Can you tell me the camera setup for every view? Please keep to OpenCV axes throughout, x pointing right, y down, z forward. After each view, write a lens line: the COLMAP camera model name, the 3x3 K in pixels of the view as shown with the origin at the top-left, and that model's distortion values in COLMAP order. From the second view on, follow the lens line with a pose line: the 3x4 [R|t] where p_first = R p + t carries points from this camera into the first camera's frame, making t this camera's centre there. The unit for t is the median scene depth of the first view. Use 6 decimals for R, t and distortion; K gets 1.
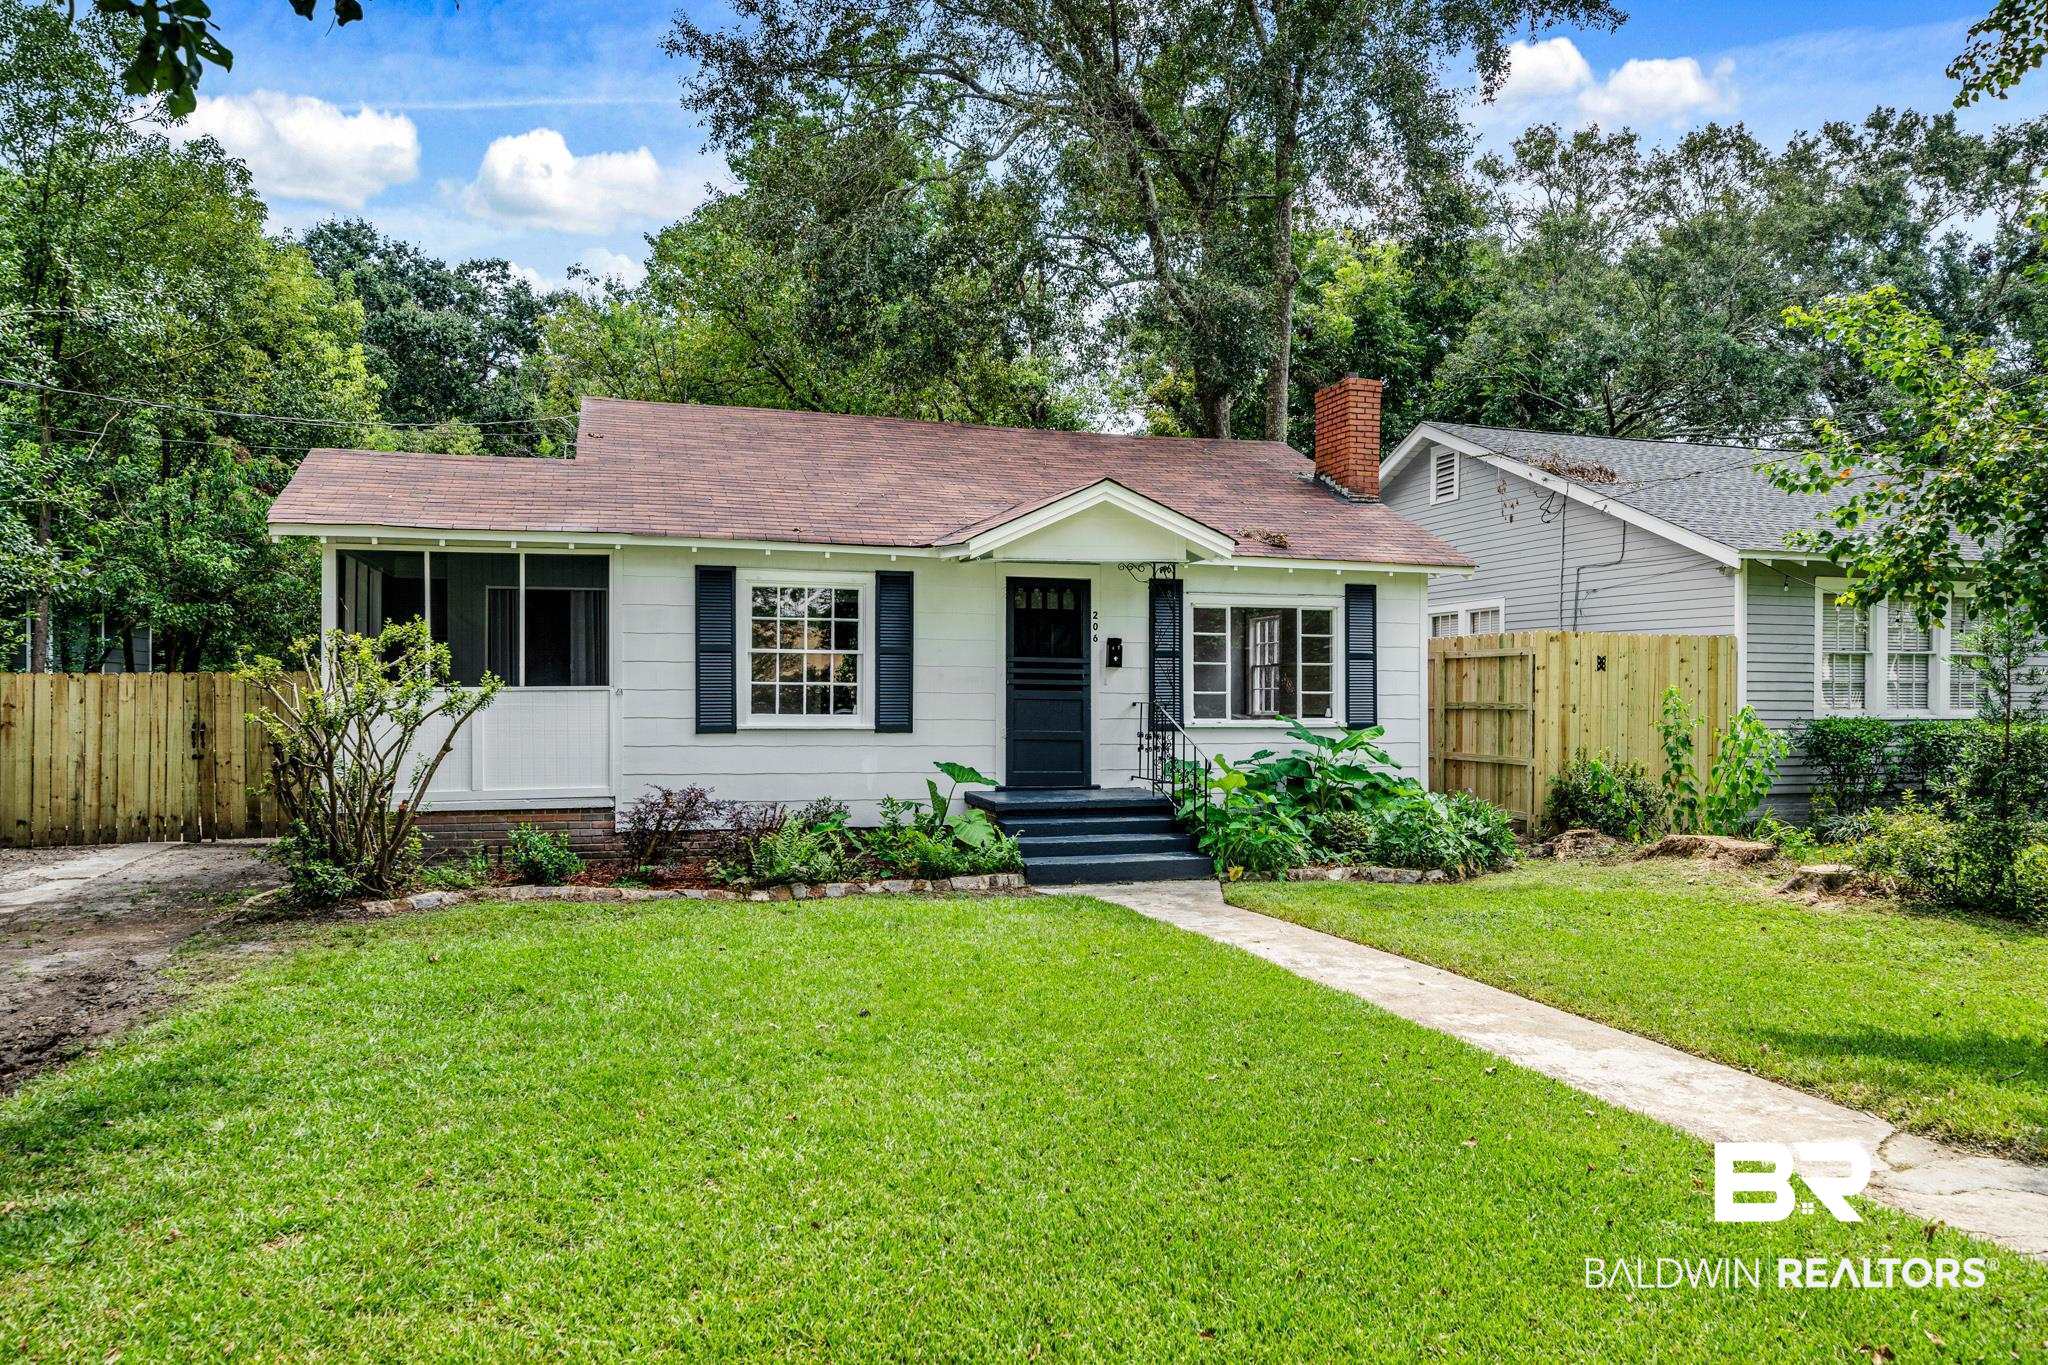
lens RADIAL K [[1379.9, 0, 1032.6], [0, 1379.9, 678.2], [0, 0, 1]] dist [0.000320, -0.000039]
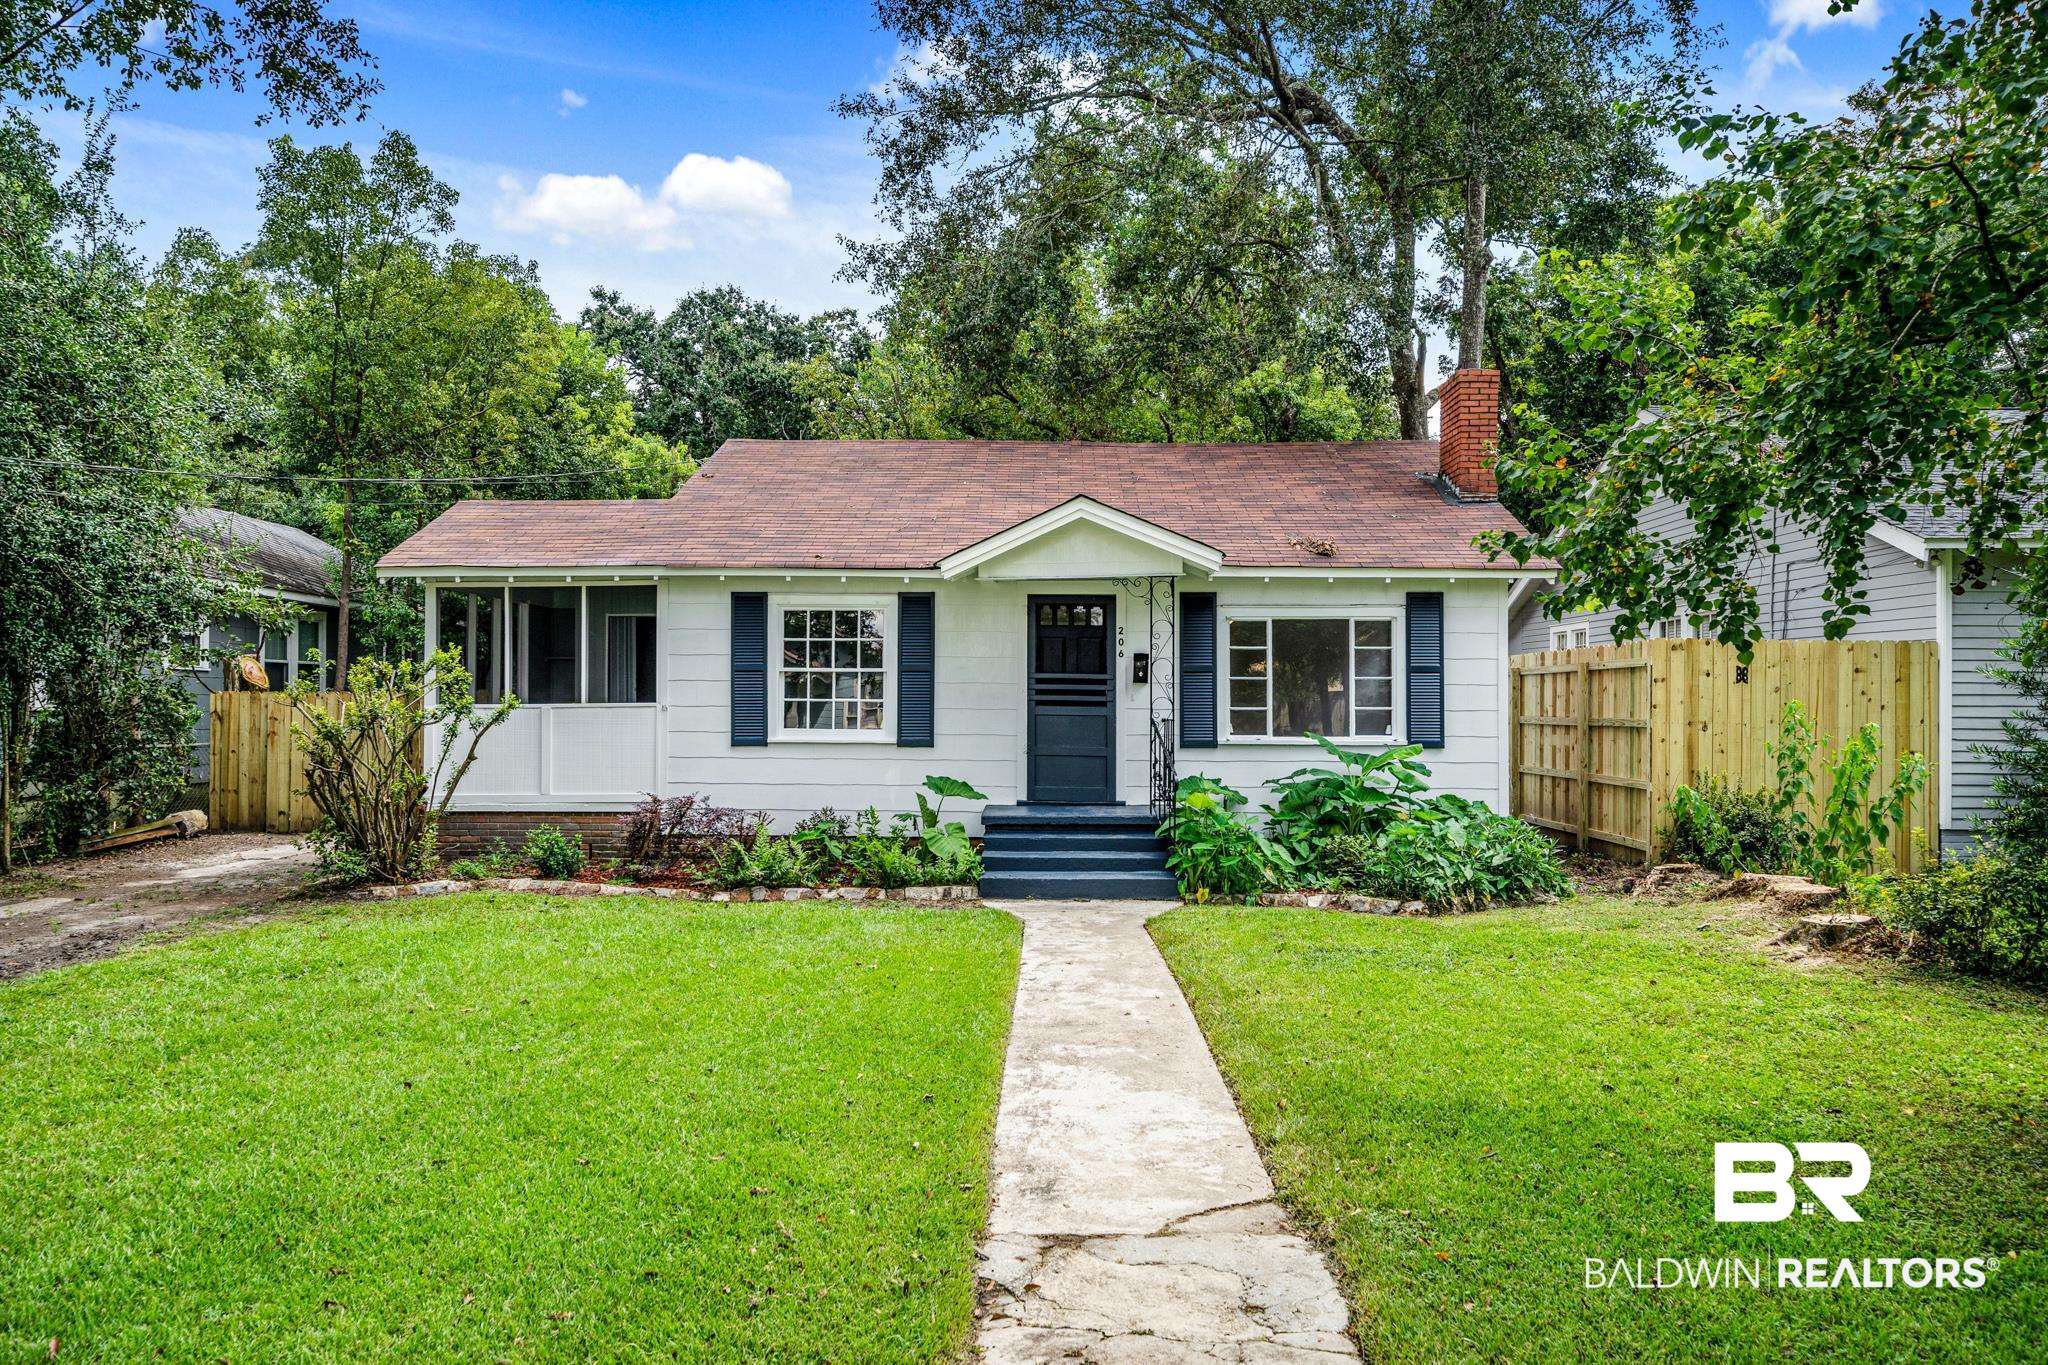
lens RADIAL K [[1379.9, 0, 1032.6], [0, 1379.9, 678.2], [0, 0, 1]] dist [0.000320, -0.000039]
pose [[0.949412, -0.006508, -0.313966, 0.312926], [0.004021, 0.999955, -0.008569, -0.003332], [0.314007, 0.006874, 0.949396, 0.035654]]
